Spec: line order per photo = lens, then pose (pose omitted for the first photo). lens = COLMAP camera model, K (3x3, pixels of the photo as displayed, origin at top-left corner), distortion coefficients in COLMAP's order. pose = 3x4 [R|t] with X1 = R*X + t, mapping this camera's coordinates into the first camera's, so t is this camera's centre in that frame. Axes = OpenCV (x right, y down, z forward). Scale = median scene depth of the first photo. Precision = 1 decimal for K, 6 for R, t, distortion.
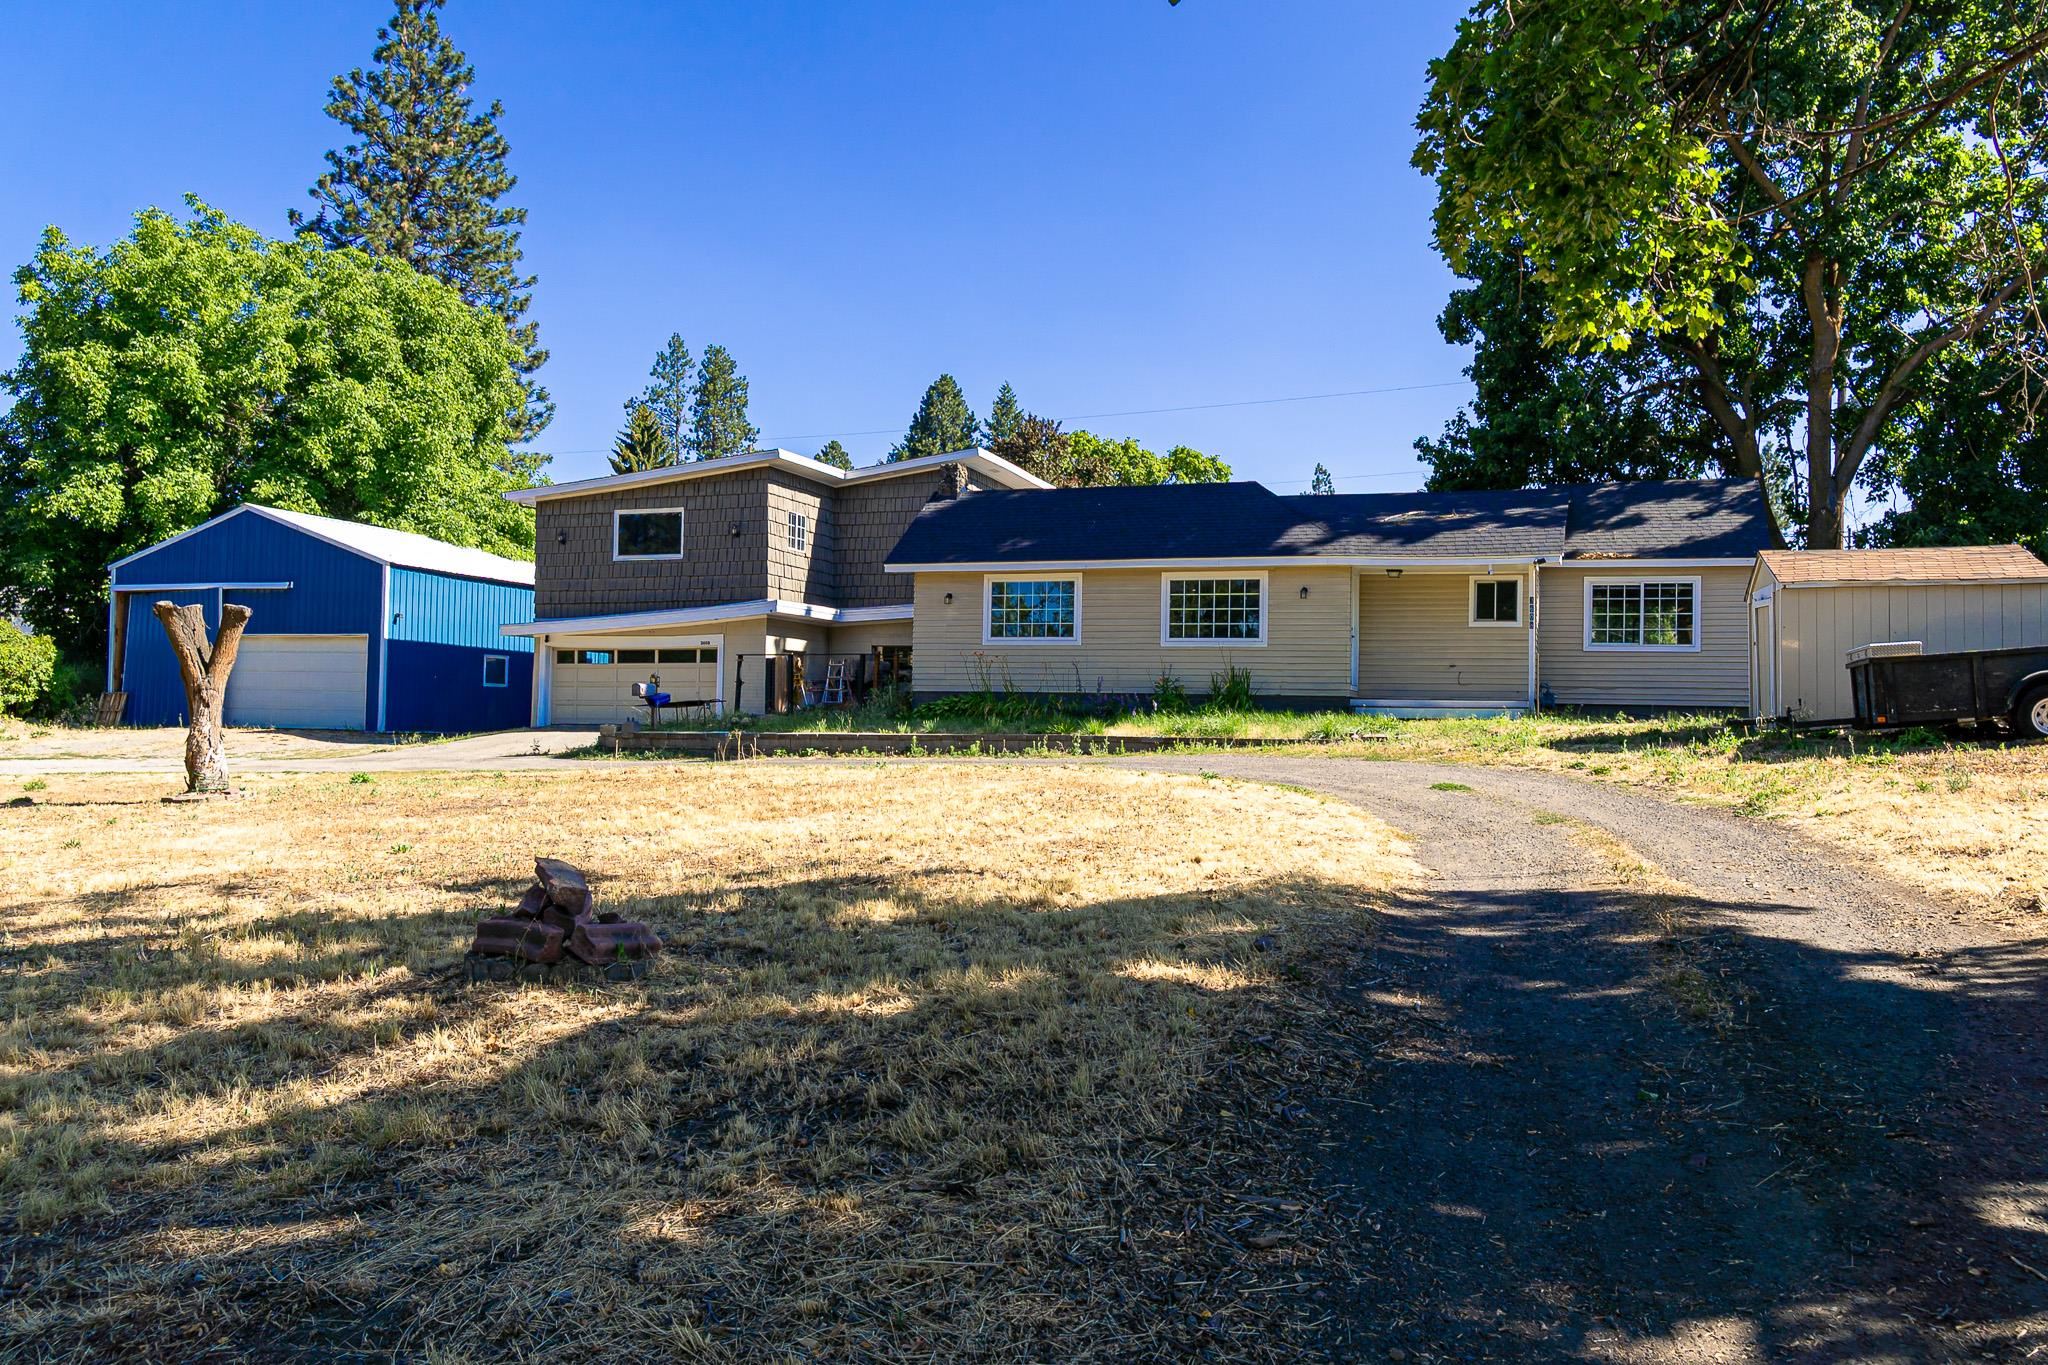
lens RADIAL K [[1625.0, 0, 1016.5], [0, 1625.0, 734.6], [0, 0, 1]] dist [0.036652, -0.001589]
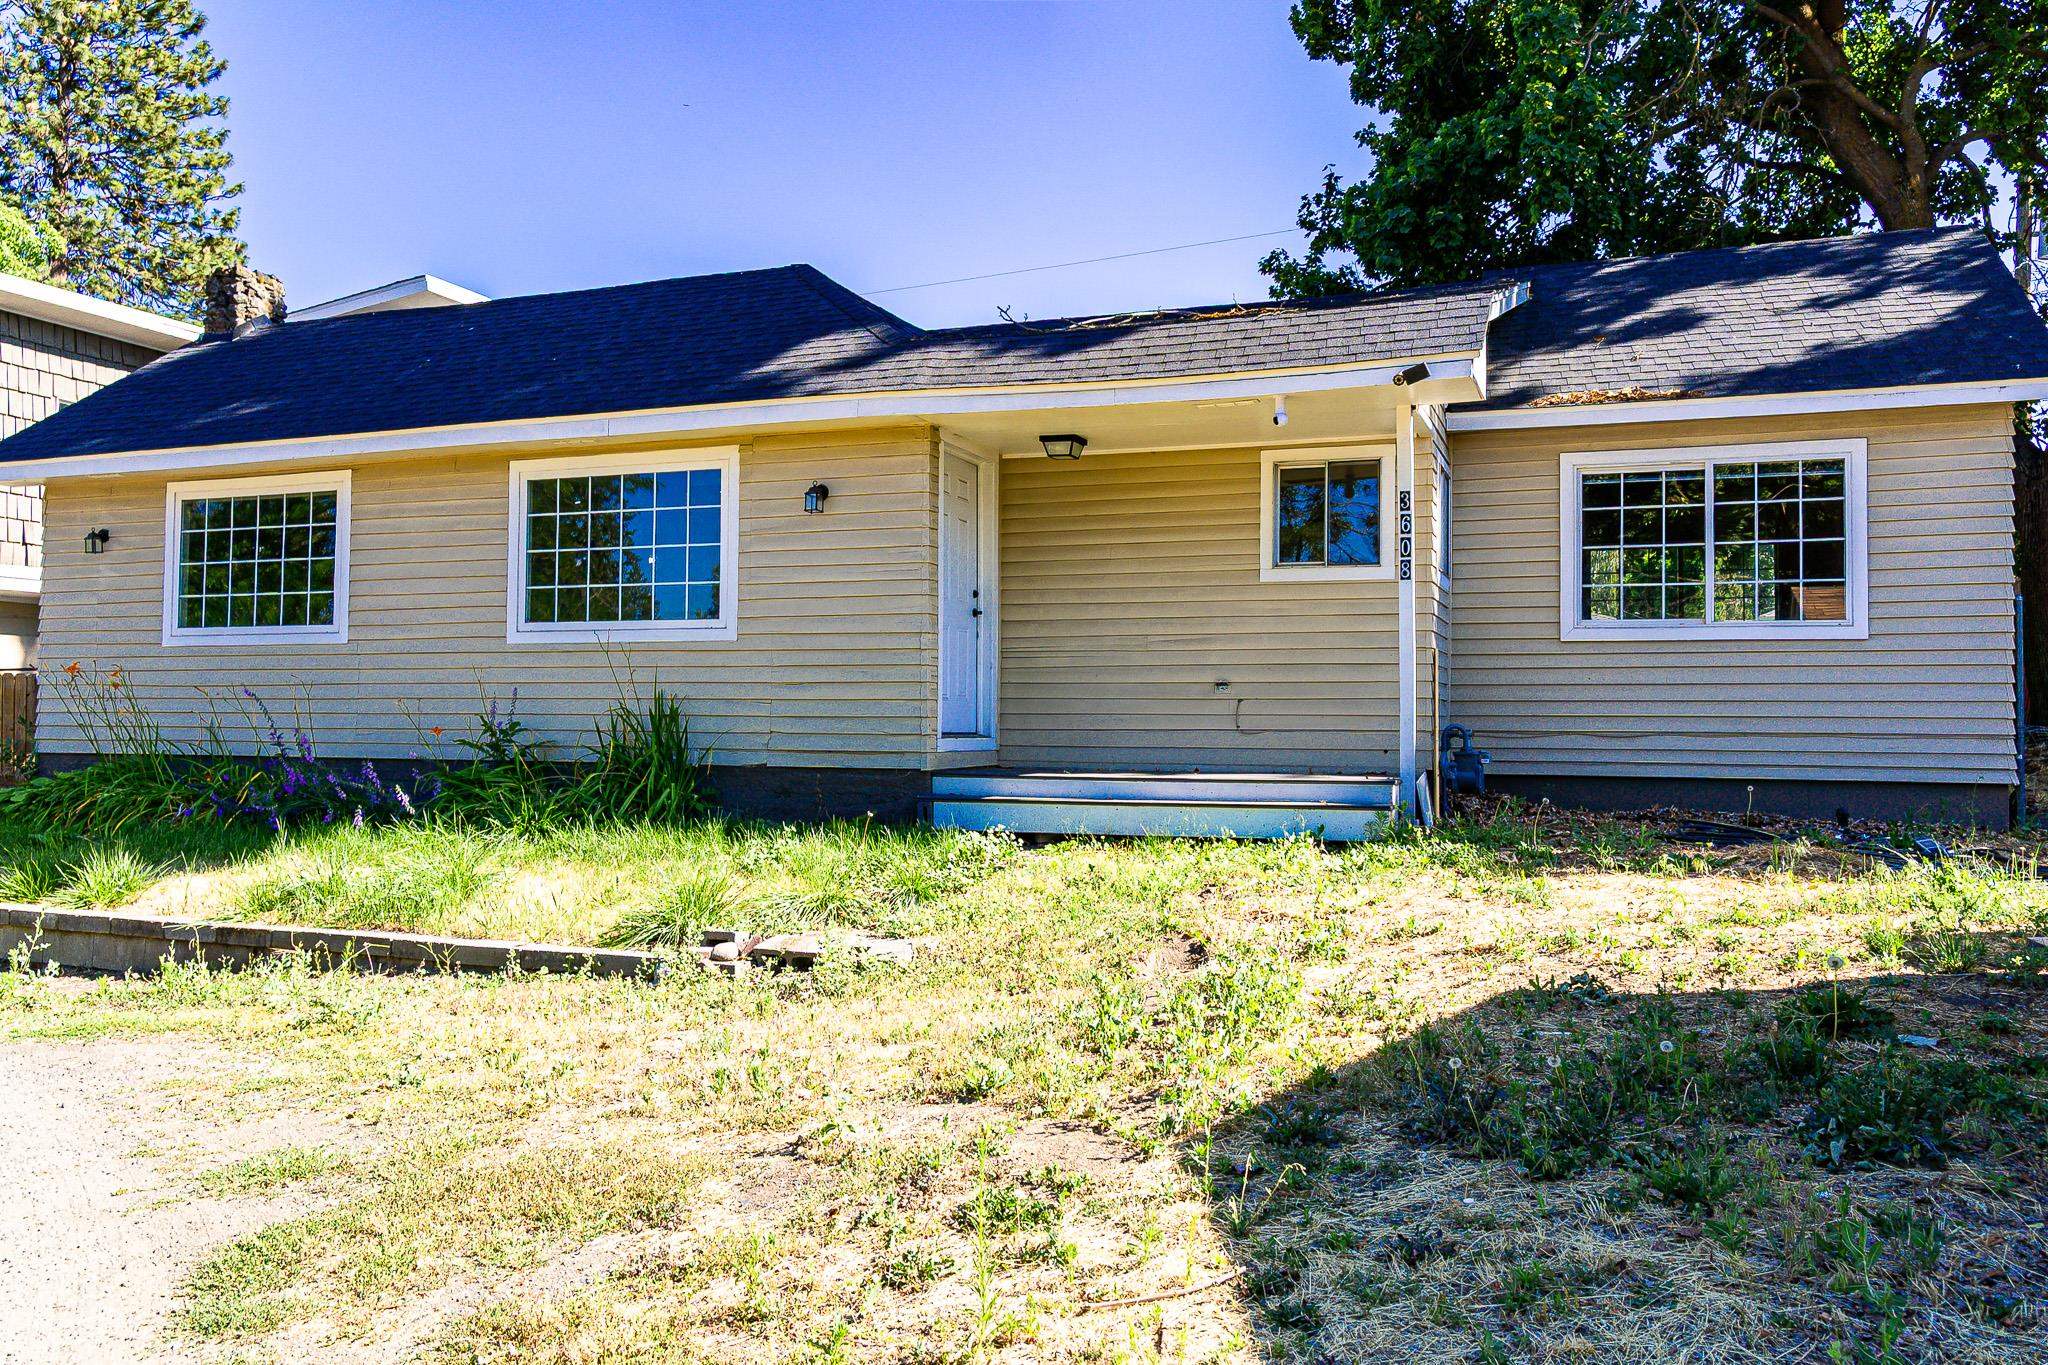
lens RADIAL K [[1506.1, 0, 1024.0], [0, 1506.1, 682.5], [0, 0, 1]] dist [-0.023669, 0.001770]
pose [[0.999393, -0.013464, -0.032120, 0.229338], [0.012778, 0.999688, -0.021448, -0.035127], [0.032398, 0.021025, 0.999254, 0.634712]]
